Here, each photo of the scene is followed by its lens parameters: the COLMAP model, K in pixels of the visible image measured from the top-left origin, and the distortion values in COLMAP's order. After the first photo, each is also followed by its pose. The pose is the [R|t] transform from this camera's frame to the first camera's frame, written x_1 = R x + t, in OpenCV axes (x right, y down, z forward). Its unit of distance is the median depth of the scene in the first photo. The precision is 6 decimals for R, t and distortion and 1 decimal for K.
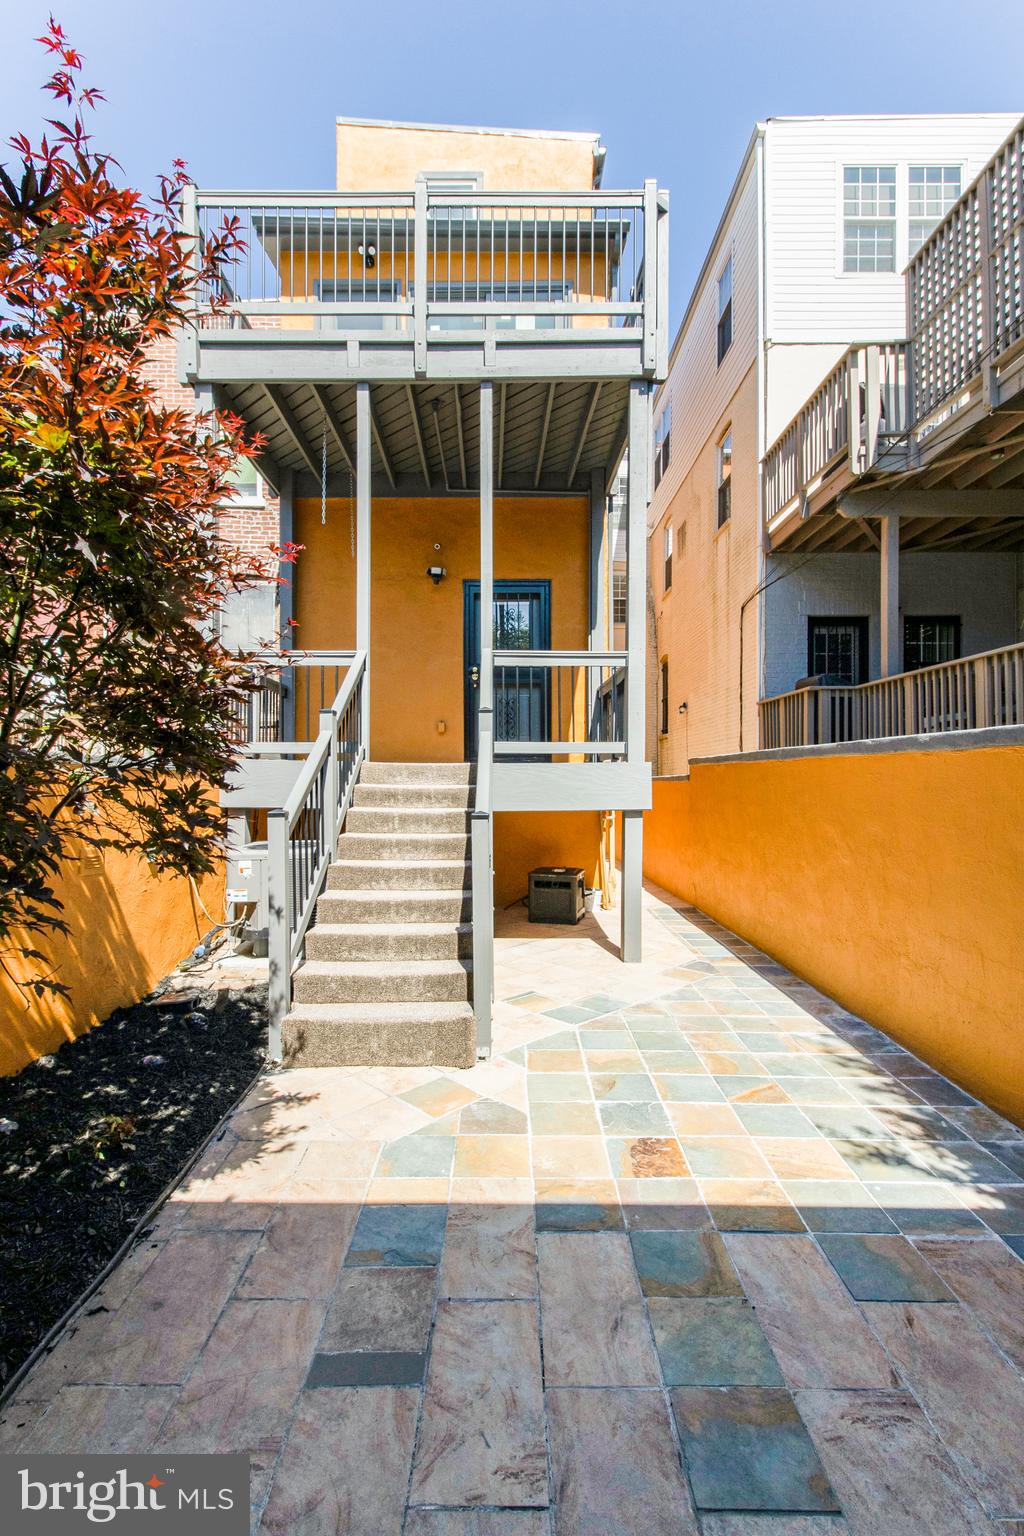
lens RADIAL K [[710.7, 0, 509.0], [0, 710.7, 746.5], [0, 0, 1]] dist [0.020855, -0.010560]
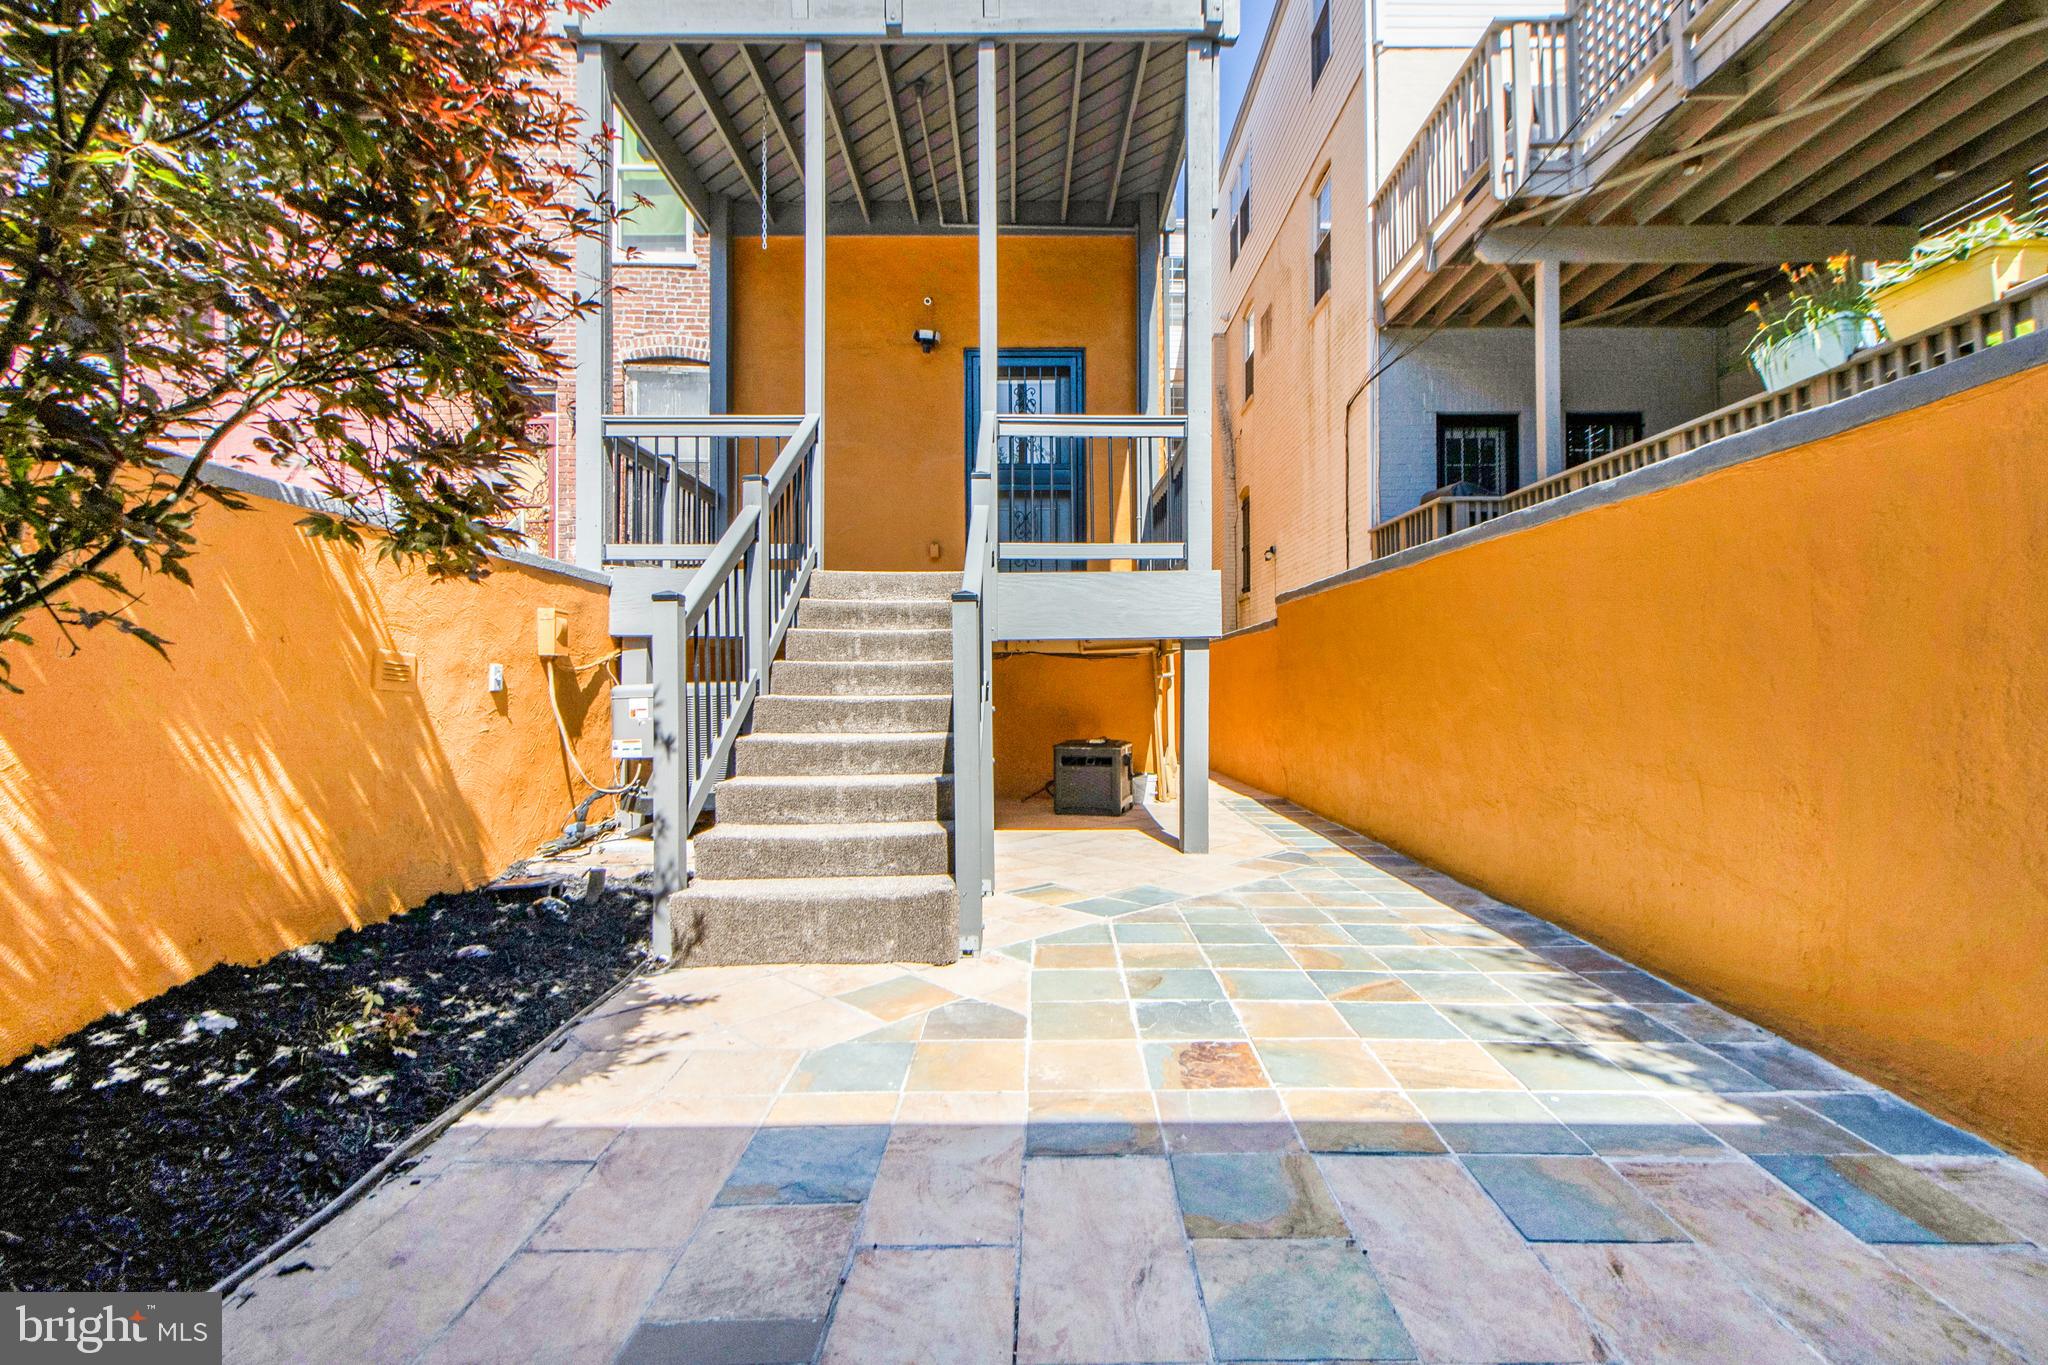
lens RADIAL K [[941.2, 0, 1053.1], [0, 941.2, 619.0], [0, 0, 1]] dist [0.021055, -0.010484]
pose [[0.999937, -0.003952, 0.010510, 0.031383], [0.004132, 0.999844, -0.017161, 0.119421], [-0.010441, 0.017203, 0.999797, 0.083601]]
